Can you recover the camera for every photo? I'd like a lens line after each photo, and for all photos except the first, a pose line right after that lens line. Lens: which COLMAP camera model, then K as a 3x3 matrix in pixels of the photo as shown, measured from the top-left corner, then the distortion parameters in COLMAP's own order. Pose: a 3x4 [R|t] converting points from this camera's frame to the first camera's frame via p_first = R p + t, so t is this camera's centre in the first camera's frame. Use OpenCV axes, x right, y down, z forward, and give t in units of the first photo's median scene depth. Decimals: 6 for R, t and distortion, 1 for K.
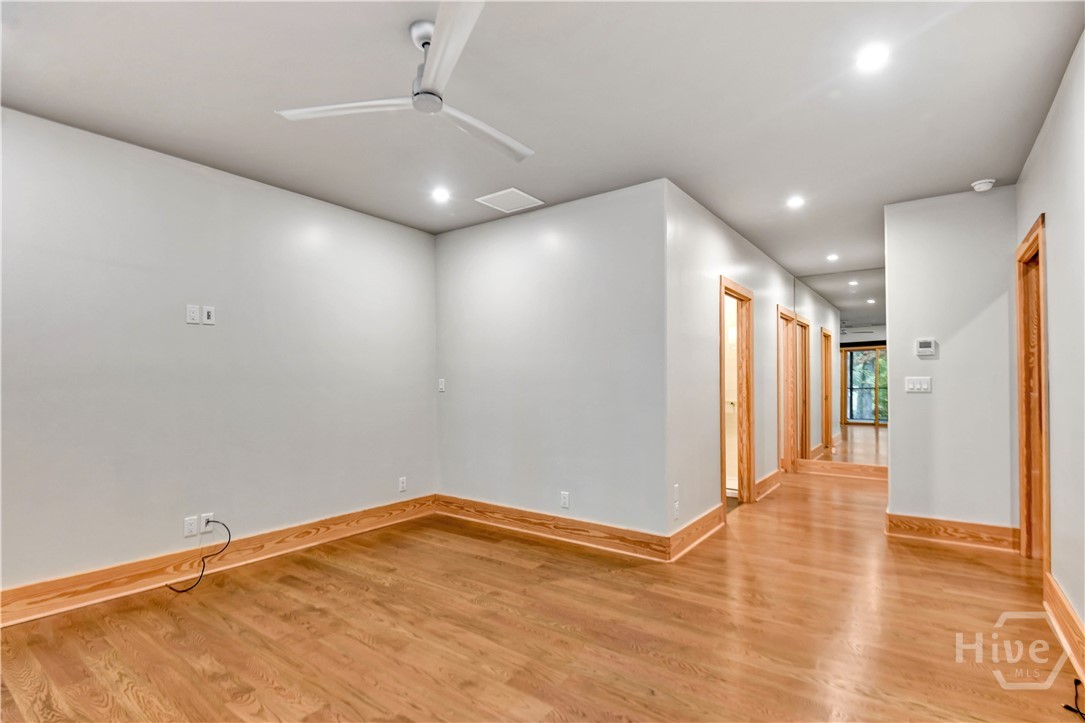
lens RADIAL K [[520.1, 0, 540.4], [0, 520.1, 376.5], [0, 0, 1]] dist [0.030849, -0.033561]
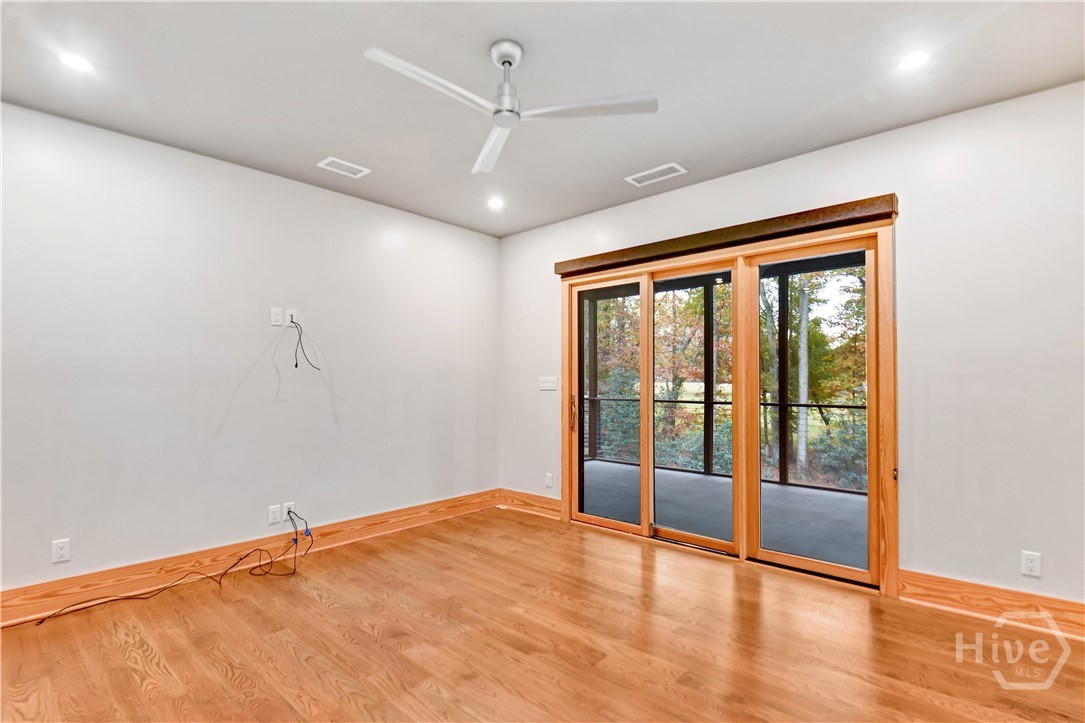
lens RADIAL K [[520.1, 0, 540.4], [0, 520.1, 376.5], [0, 0, 1]] dist [0.030849, -0.033561]
pose [[-0.994844, 0.005779, 0.101254, -0.219615], [0.004089, 0.999849, -0.016892, 0.012824], [-0.101336, -0.016391, -0.994717, 1.148523]]
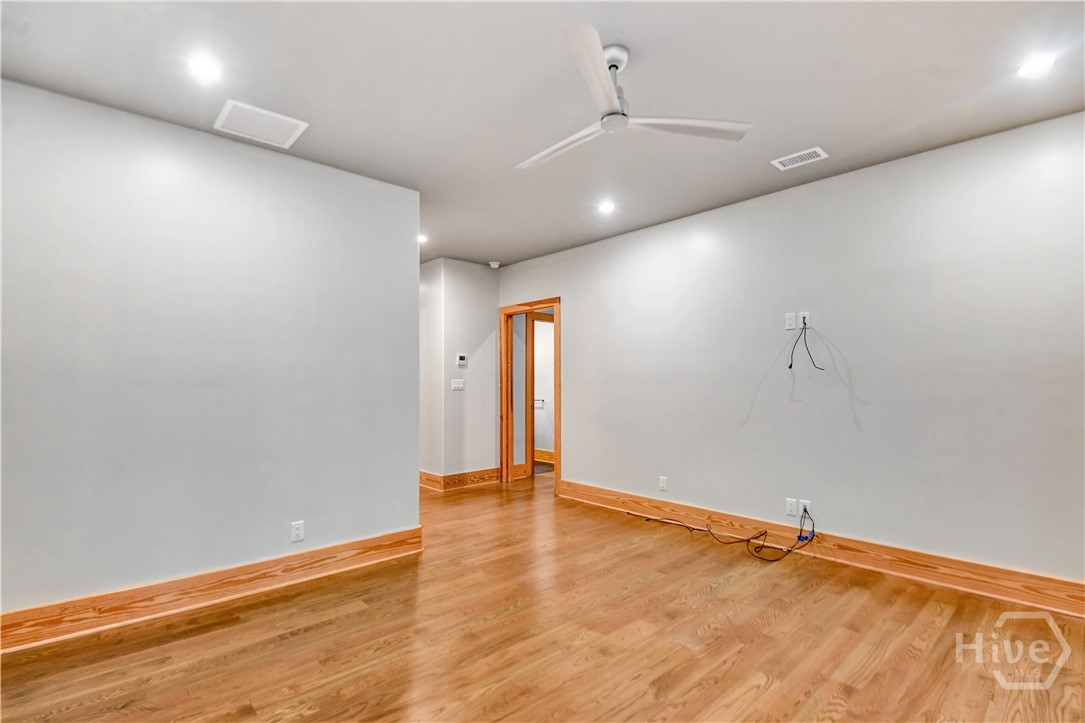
lens RADIAL K [[512.0, 0, 545.0], [0, 512.0, 374.9], [0, 0, 1]] dist [0.029528, -0.030880]
pose [[0.186042, 0.016787, 0.982398, -0.715984], [-0.007618, 0.999849, -0.015643, 0.009203], [-0.982512, -0.004574, 0.186142, 0.528435]]
